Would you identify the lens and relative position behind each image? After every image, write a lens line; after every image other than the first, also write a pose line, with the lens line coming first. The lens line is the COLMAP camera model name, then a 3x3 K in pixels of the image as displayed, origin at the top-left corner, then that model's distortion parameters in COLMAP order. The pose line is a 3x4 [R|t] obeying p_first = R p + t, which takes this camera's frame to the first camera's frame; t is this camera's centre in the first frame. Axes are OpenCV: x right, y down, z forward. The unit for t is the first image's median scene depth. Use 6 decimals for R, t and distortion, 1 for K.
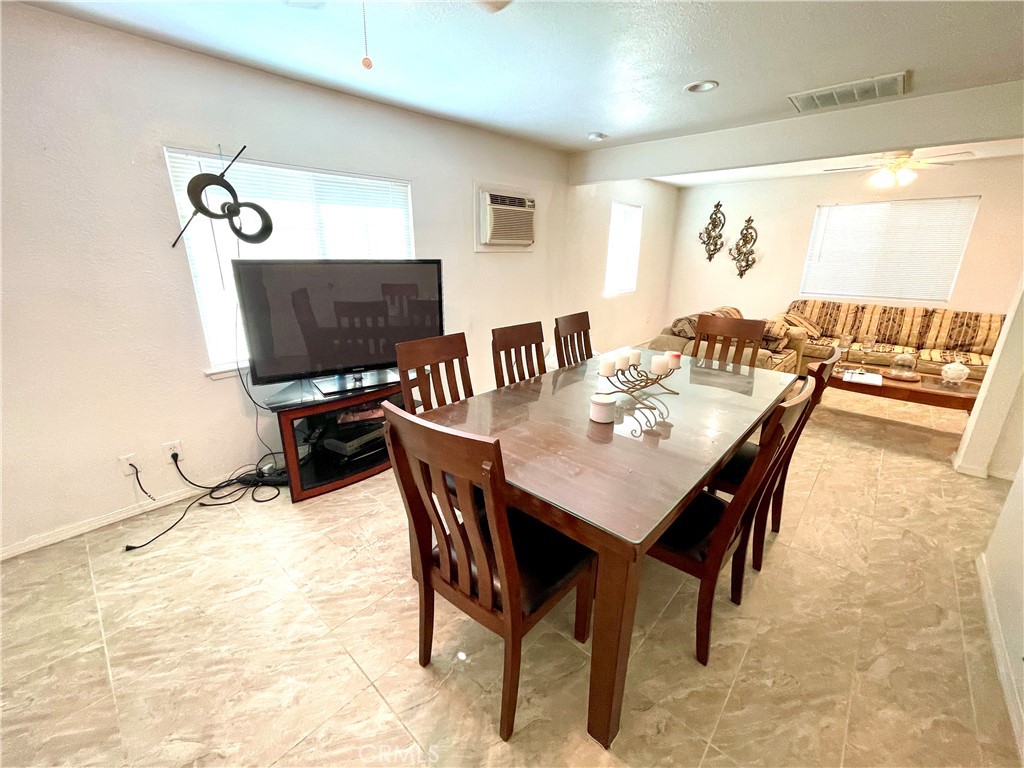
lens RADIAL K [[417.0, 0, 507.0], [0, 417.0, 379.4], [0, 0, 1]] dist [-0.003502, 0.001262]
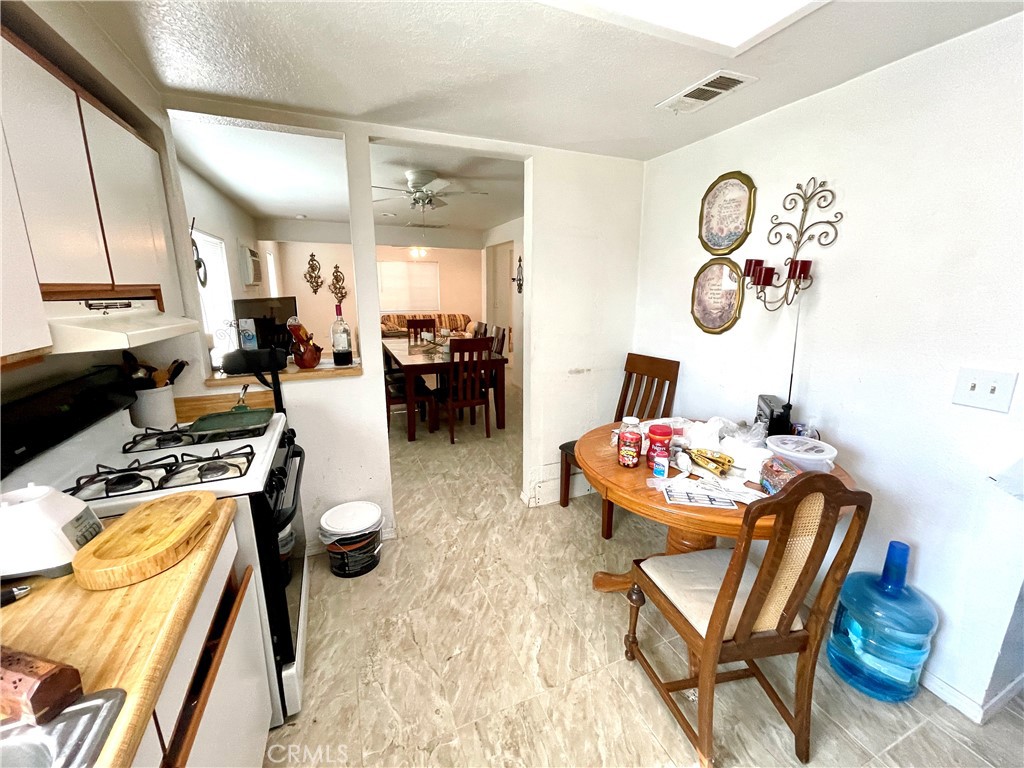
lens RADIAL K [[417.0, 0, 508.3], [0, 417.0, 379.1], [0, 0, 1]] dist [-0.003502, 0.001262]
pose [[0.416736, -0.205468, 0.885502, -0.575320], [0.265576, 0.959140, 0.097569, 0.025371], [-0.869368, 0.194508, 0.454275, -0.146079]]
